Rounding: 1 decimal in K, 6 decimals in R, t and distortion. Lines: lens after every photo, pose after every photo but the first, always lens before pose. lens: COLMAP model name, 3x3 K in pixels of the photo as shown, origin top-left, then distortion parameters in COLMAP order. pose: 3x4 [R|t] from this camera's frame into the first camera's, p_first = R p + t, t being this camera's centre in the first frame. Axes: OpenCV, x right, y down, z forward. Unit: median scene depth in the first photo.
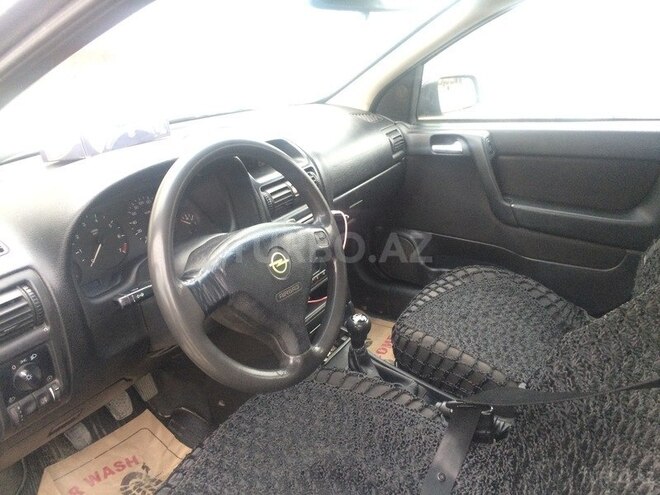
lens RADIAL K [[563.2, 0, 330.2], [0, 563.2, 248.2], [0, 0, 1]] dist [0.044898, -0.063416]
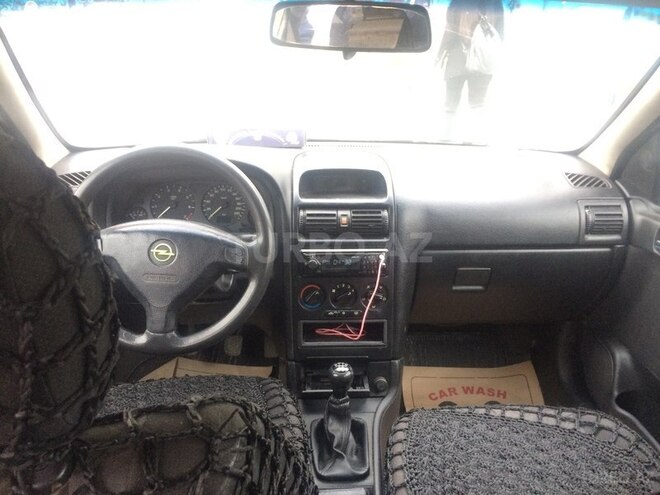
lens RADIAL K [[563.2, 0, 330.1], [0, 563.2, 246.7], [0, 0, 1]] dist [0.044898, -0.063416]
pose [[0.554309, 0.316028, -0.769979, 0.540996], [-0.341712, 0.929958, 0.135691, -0.143082], [0.758930, 0.187896, 0.623474, 0.279415]]
